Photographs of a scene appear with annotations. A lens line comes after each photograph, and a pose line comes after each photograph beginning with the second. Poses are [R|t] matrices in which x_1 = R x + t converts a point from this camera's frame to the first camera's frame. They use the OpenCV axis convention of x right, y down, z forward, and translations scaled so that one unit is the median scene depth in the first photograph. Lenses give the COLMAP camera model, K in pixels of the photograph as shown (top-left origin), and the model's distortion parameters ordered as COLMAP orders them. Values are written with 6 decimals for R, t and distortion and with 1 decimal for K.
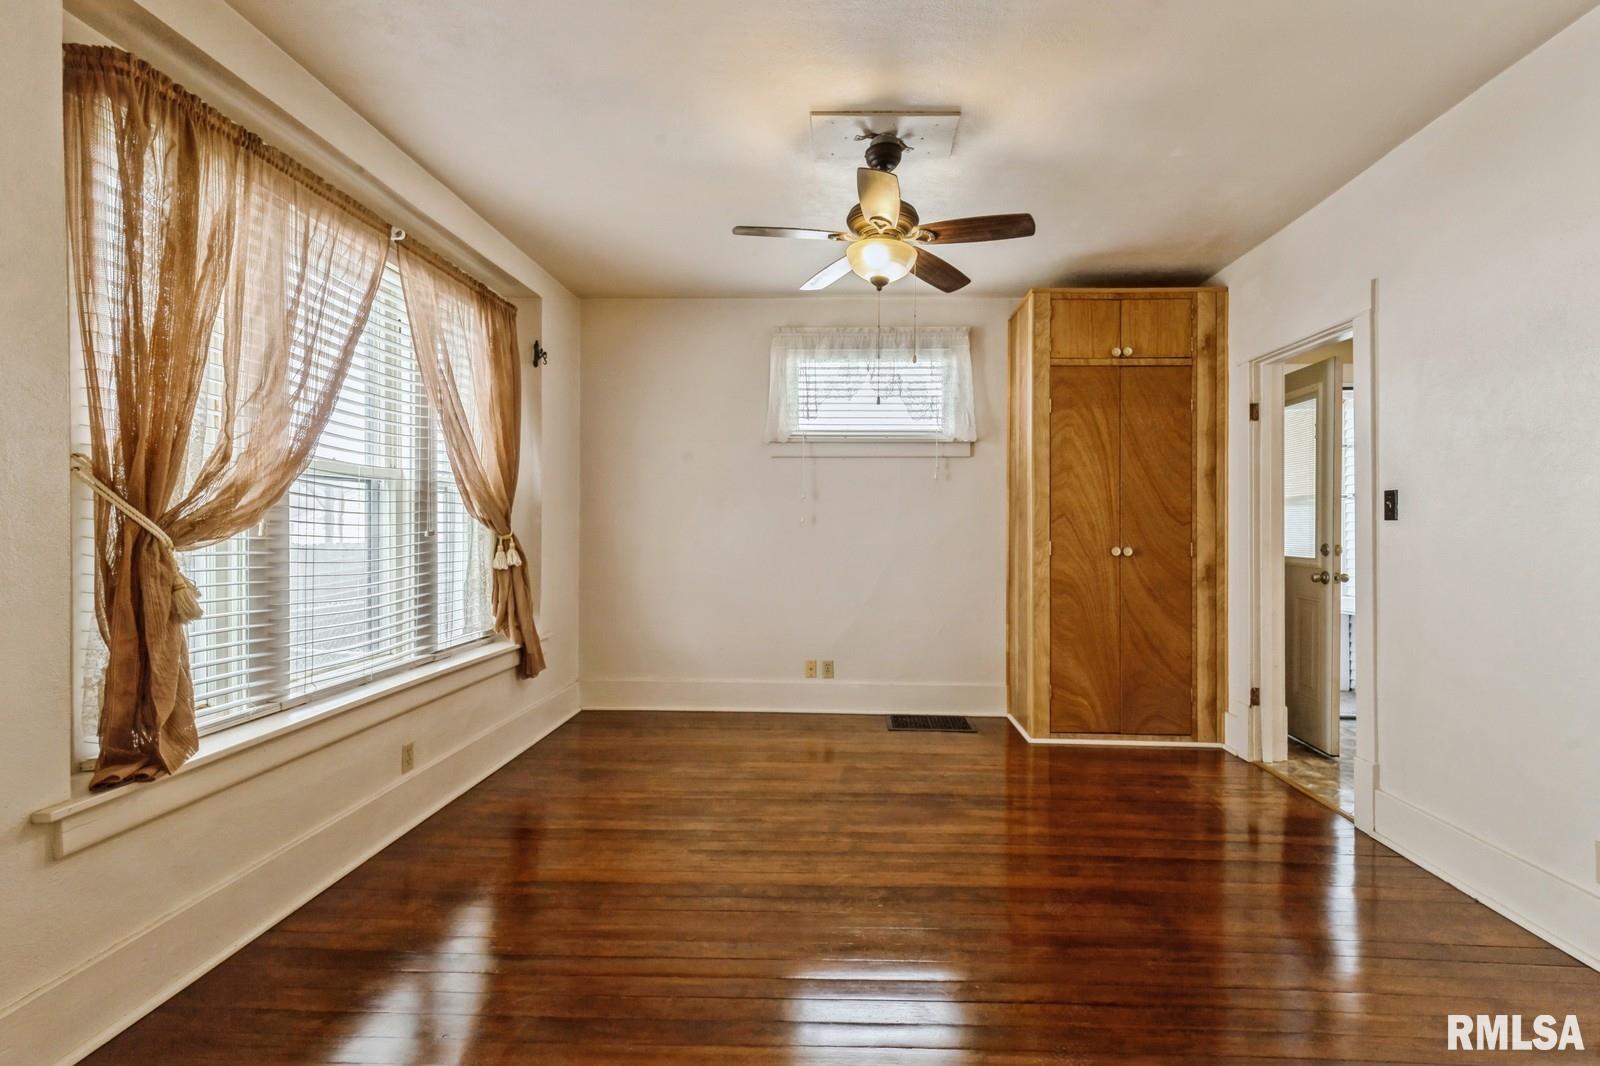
lens RADIAL K [[721.3, 0, 797.7], [0, 721.3, 524.6], [0, 0, 1]] dist [-0.002305, -0.000022]
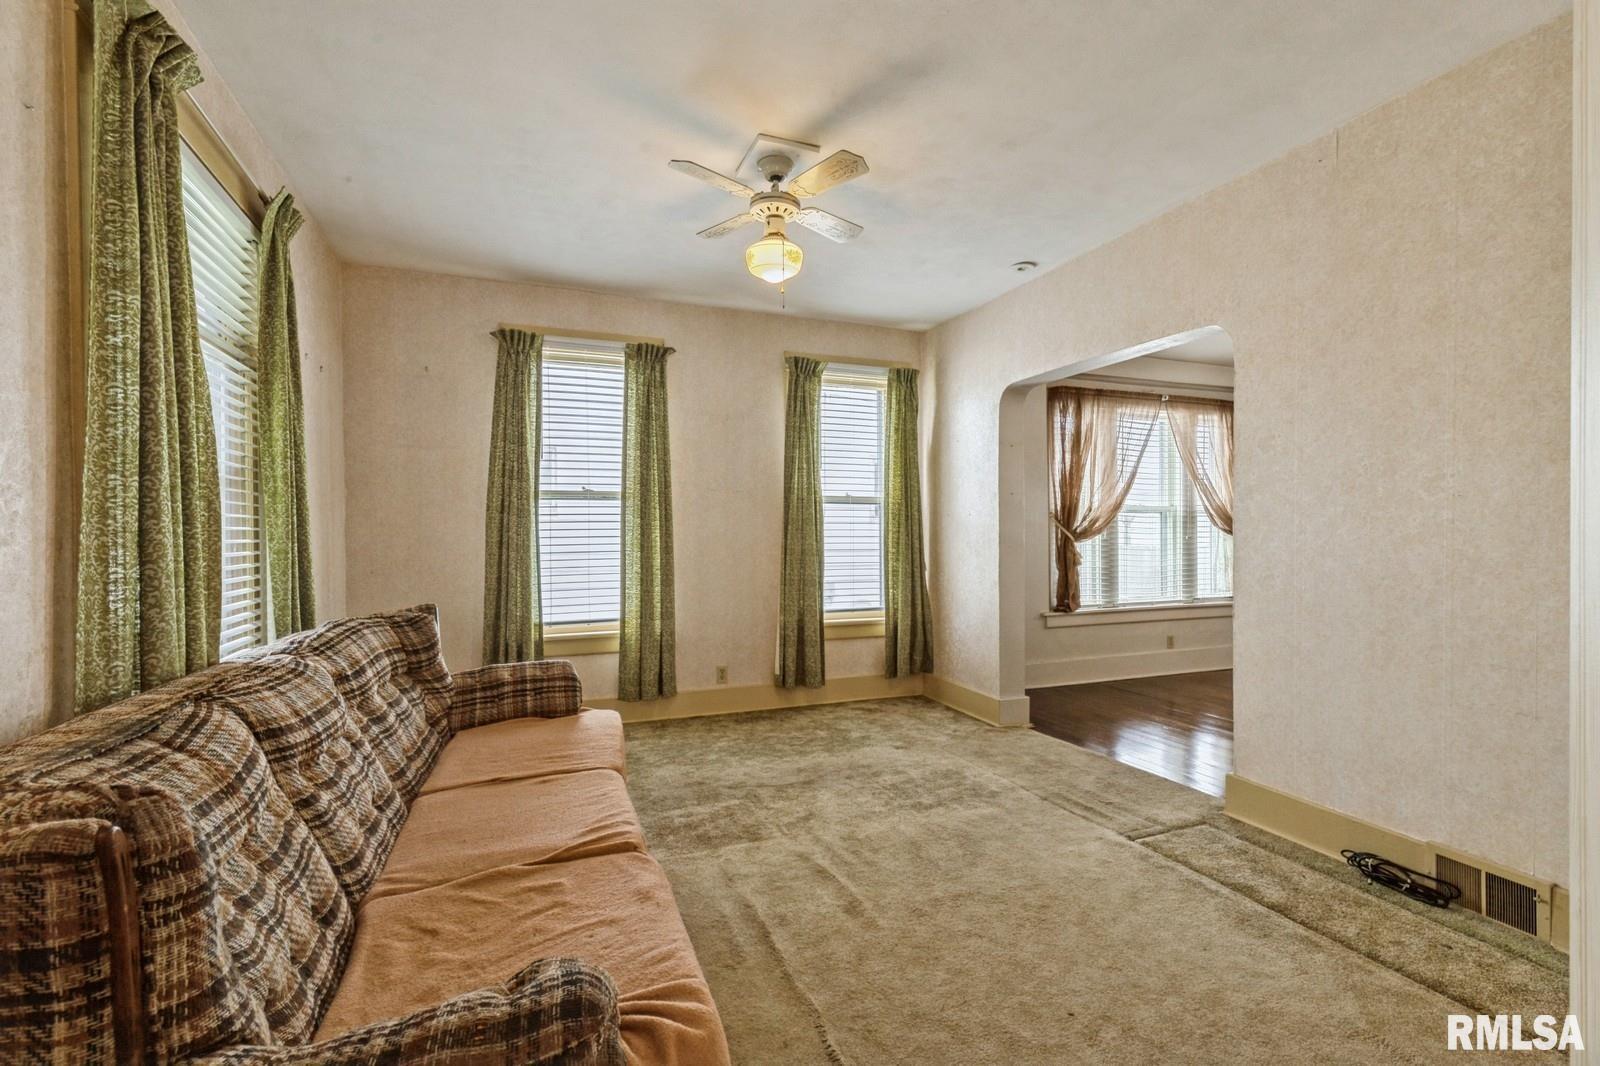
lens RADIAL K [[713.2, 0, 800.0], [0, 713.2, 533.0], [0, 0, 1]] dist [-0.012497, -0.000330]
pose [[0.427930, 0.001164, -0.903811, 1.317743], [0.003053, 0.999992, 0.002734, -0.014319], [0.903807, -0.003930, 0.427923, -1.299987]]
